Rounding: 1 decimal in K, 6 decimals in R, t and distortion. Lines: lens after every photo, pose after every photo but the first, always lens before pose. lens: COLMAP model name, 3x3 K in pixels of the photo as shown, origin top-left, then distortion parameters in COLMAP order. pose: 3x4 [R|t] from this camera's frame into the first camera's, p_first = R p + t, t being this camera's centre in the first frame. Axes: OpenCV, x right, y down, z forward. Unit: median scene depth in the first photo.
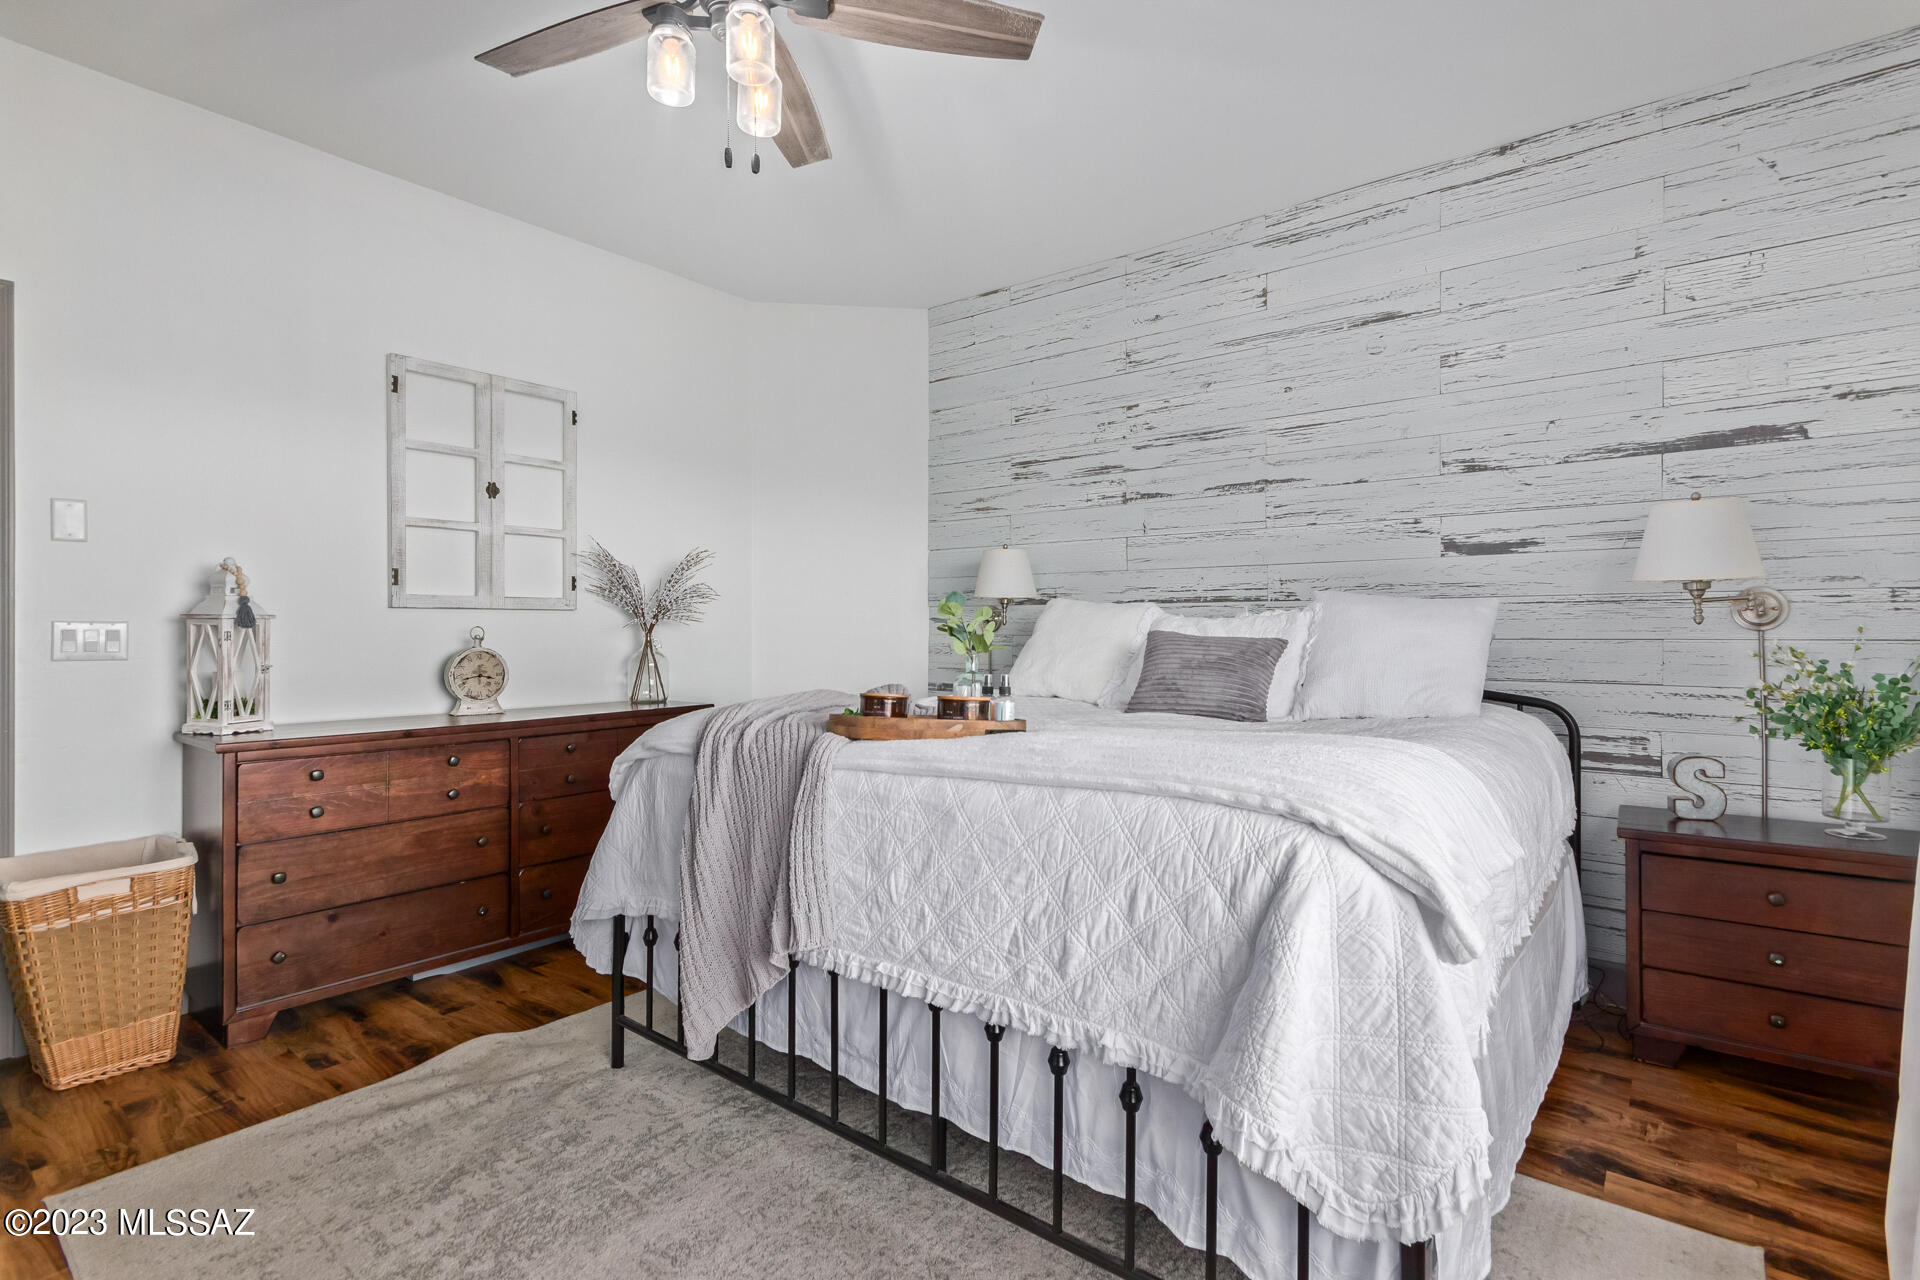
lens RADIAL K [[904.6, 0, 966.4], [0, 904.6, 642.5], [0, 0, 1]] dist [0.002227, 0.000673]
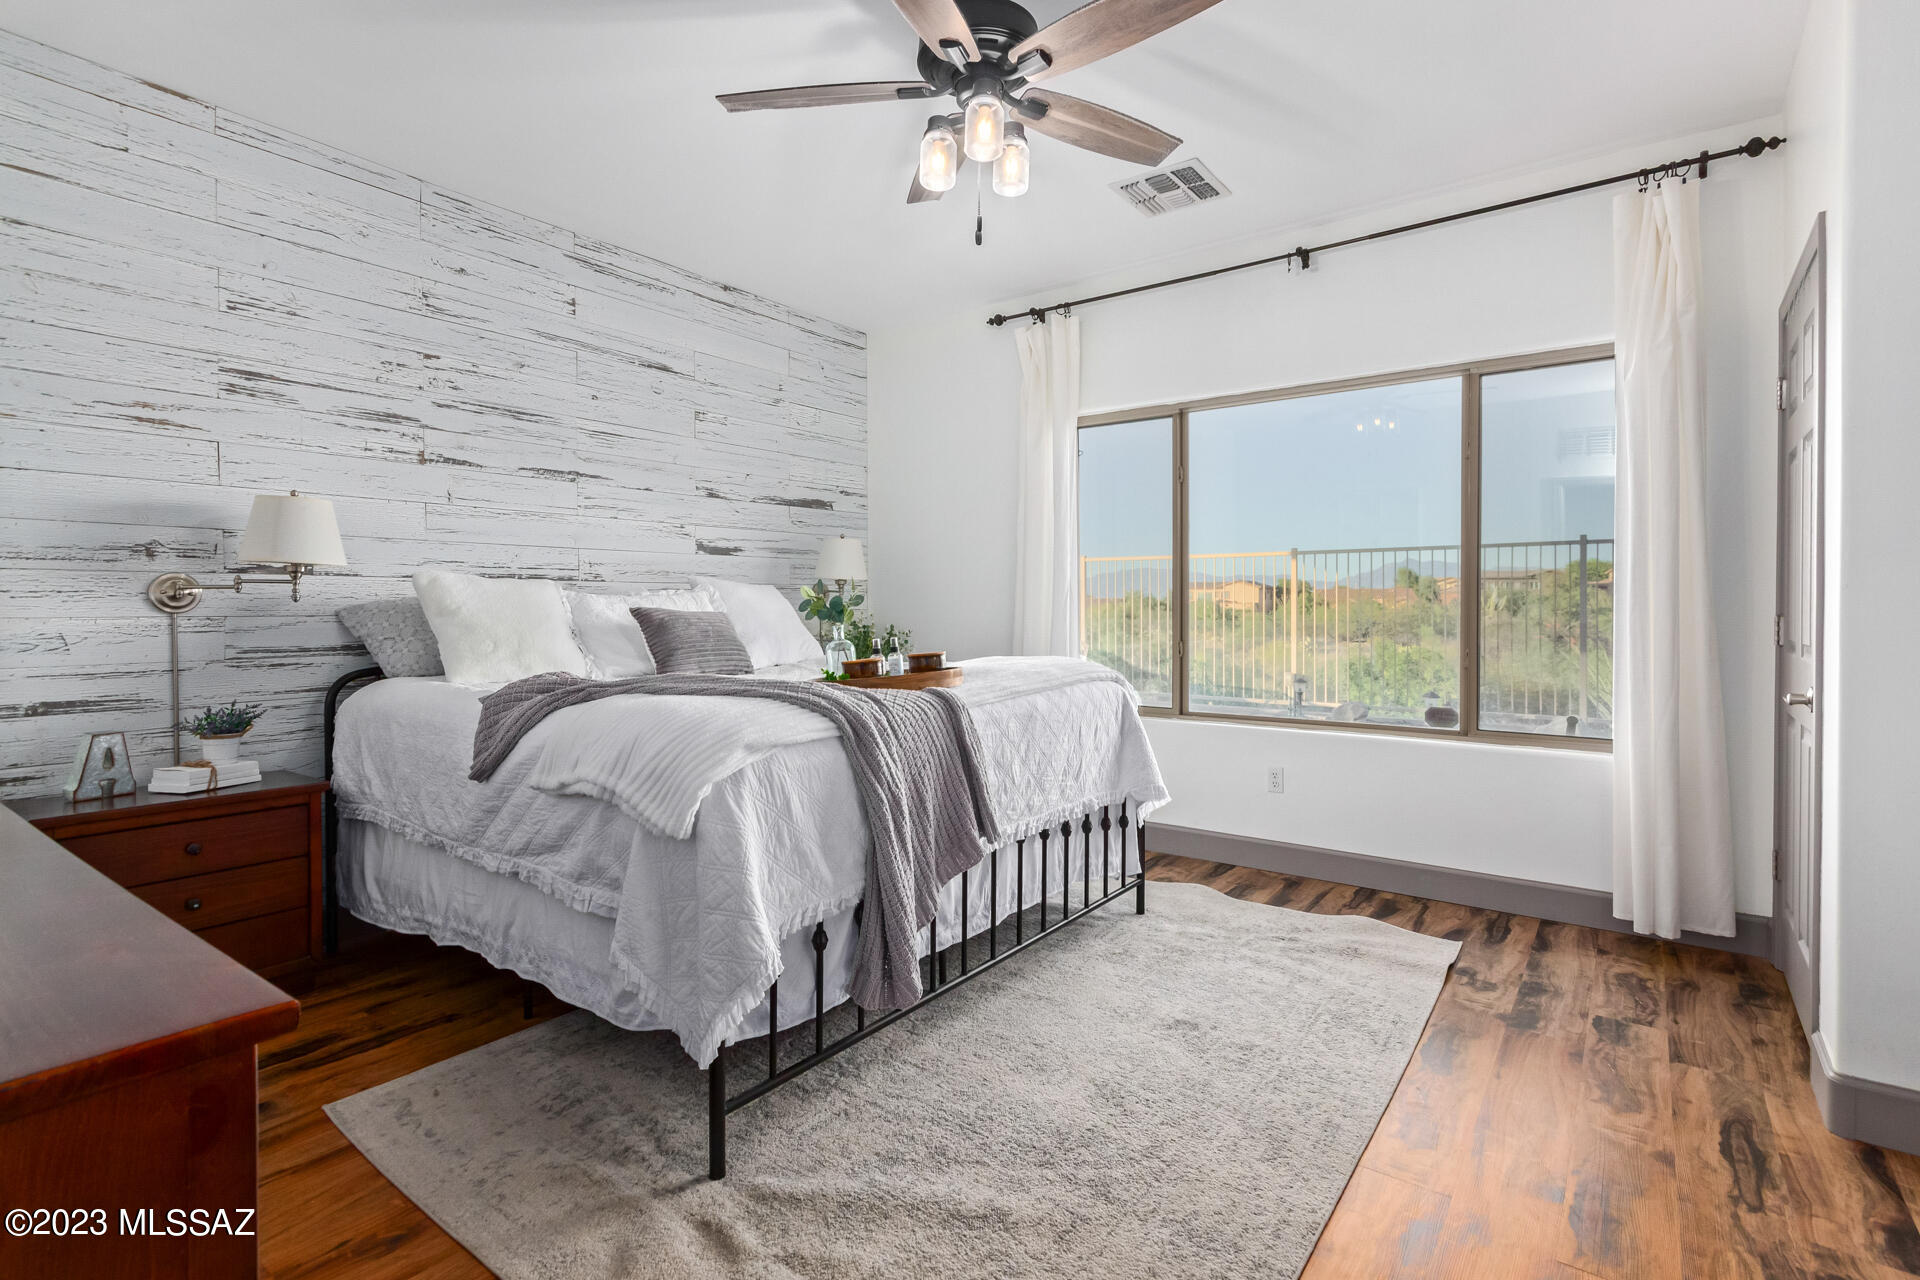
lens RADIAL K [[867.4, 0, 958.2], [0, 867.4, 636.3], [0, 0, 1]] dist [0.000351, -0.000293]
pose [[-0.013015, -0.037568, 0.999209, -0.749119], [0.022526, 0.999029, 0.037855, -0.007348], [-0.999662, 0.023001, -0.012156, 0.546621]]
